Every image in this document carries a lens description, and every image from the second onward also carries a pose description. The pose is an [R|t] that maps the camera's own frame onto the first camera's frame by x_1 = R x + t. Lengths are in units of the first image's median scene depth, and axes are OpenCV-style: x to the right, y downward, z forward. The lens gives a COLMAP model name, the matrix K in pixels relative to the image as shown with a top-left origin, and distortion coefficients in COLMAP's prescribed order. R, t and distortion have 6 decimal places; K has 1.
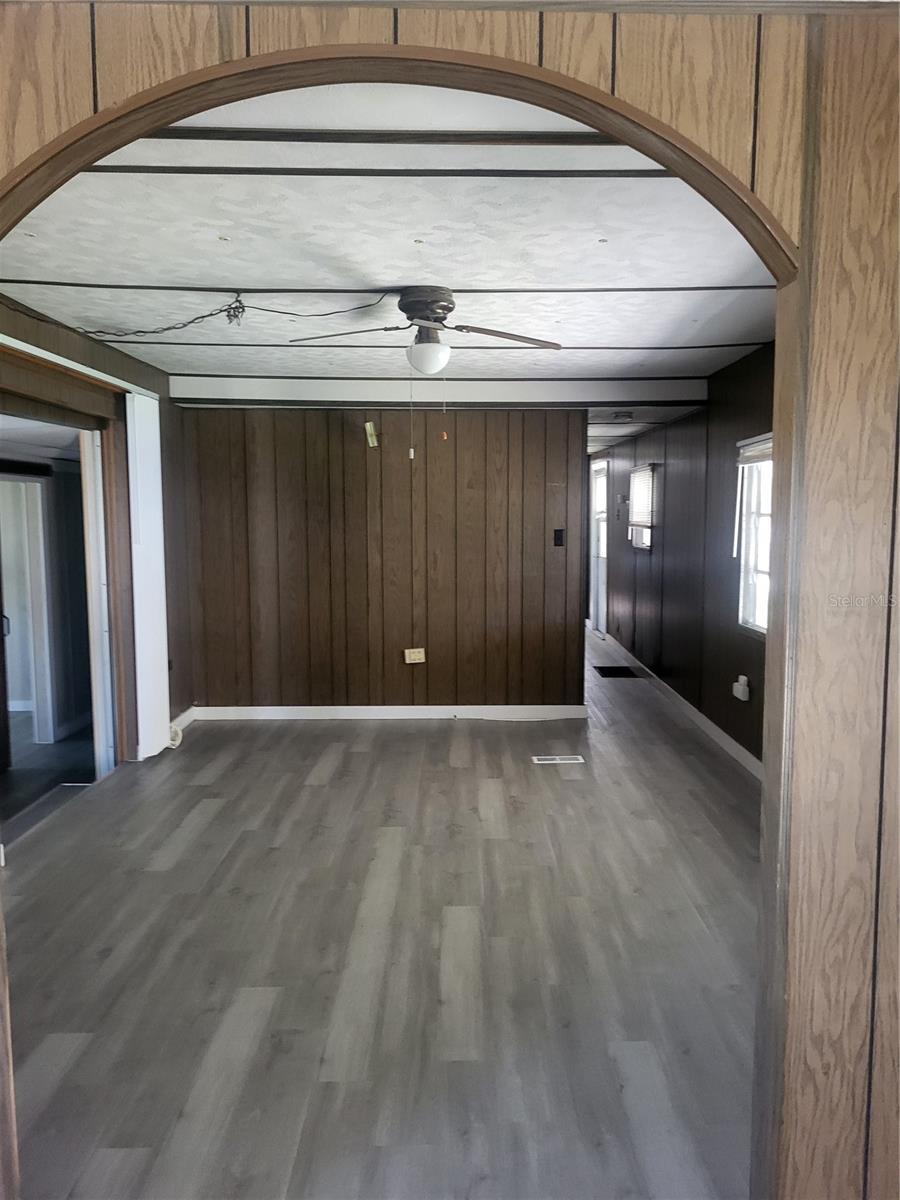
lens RADIAL K [[915.1, 0, 472.4], [0, 915.1, 611.2], [0, 0, 1]] dist [0.052577, -0.041383]
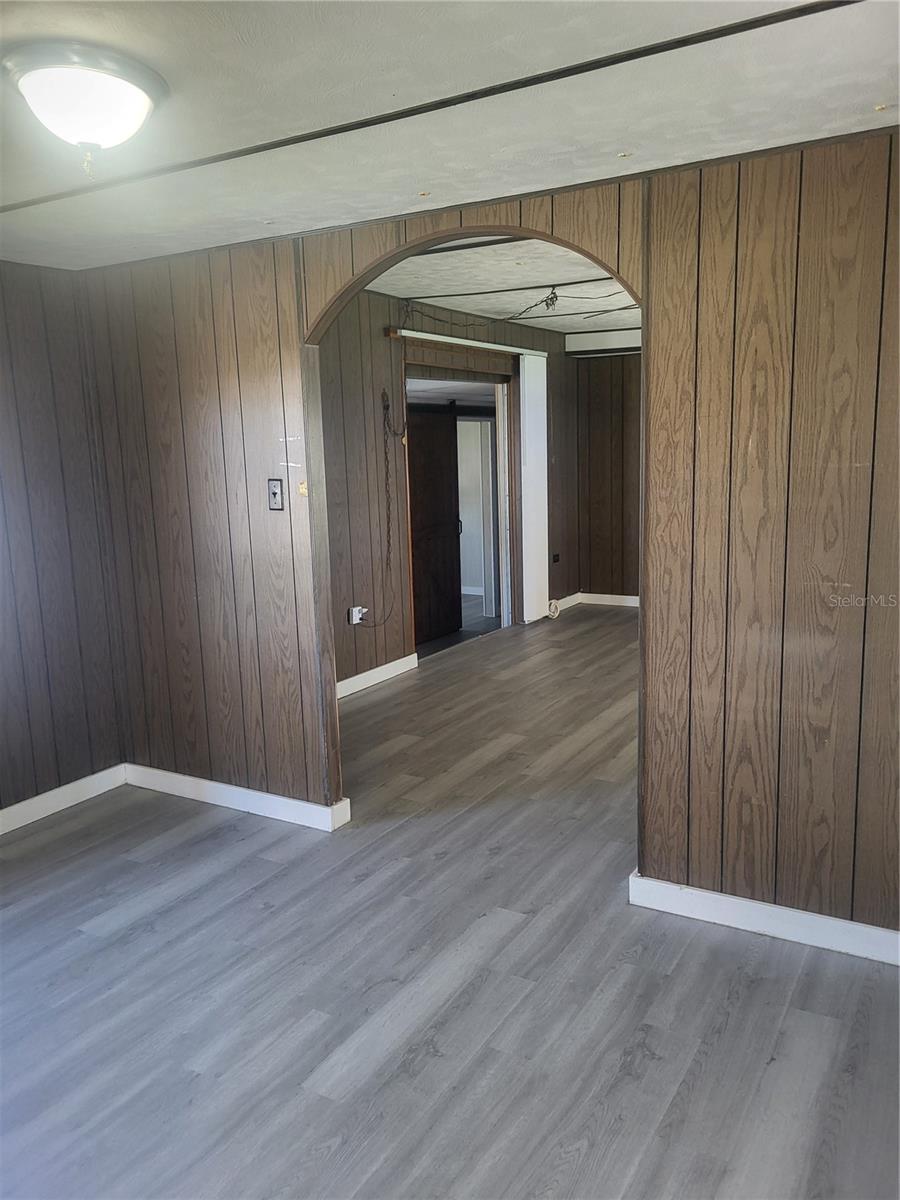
lens RADIAL K [[915.1, 0, 472.4], [0, 915.1, 611.2], [0, 0, 1]] dist [0.052577, -0.041383]
pose [[0.858039, 0.068419, -0.509007, 0.395471], [-0.027583, 0.995795, 0.087355, 0.036989], [0.512844, -0.060914, 0.856318, -0.323600]]
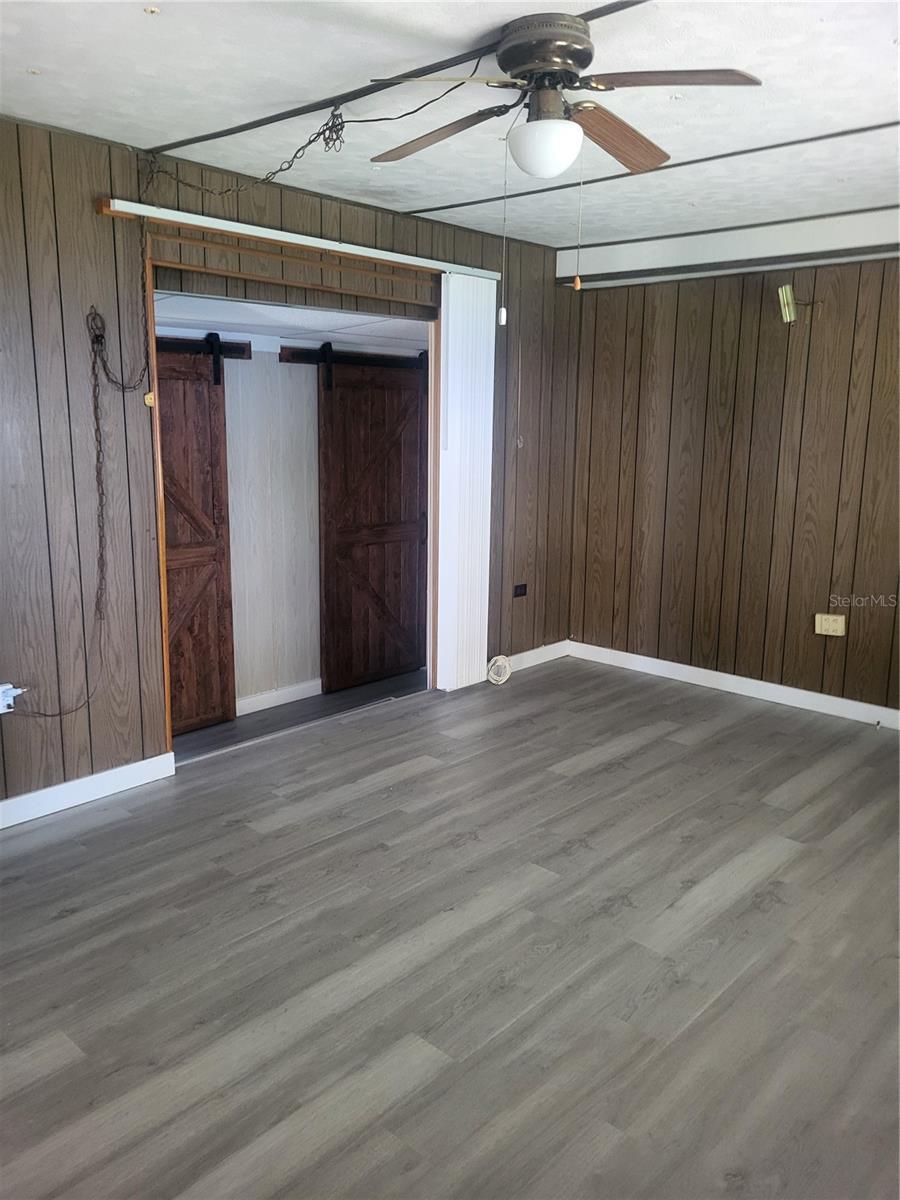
lens RADIAL K [[916.0, 0, 461.3], [0, 916.0, 586.9], [0, 0, 1]] dist [0.053585, -0.042325]
pose [[0.727984, 0.135982, -0.671974, 0.352433], [-0.087078, 0.990534, 0.106111, -0.052579], [0.680042, -0.018733, 0.732934, 0.512253]]
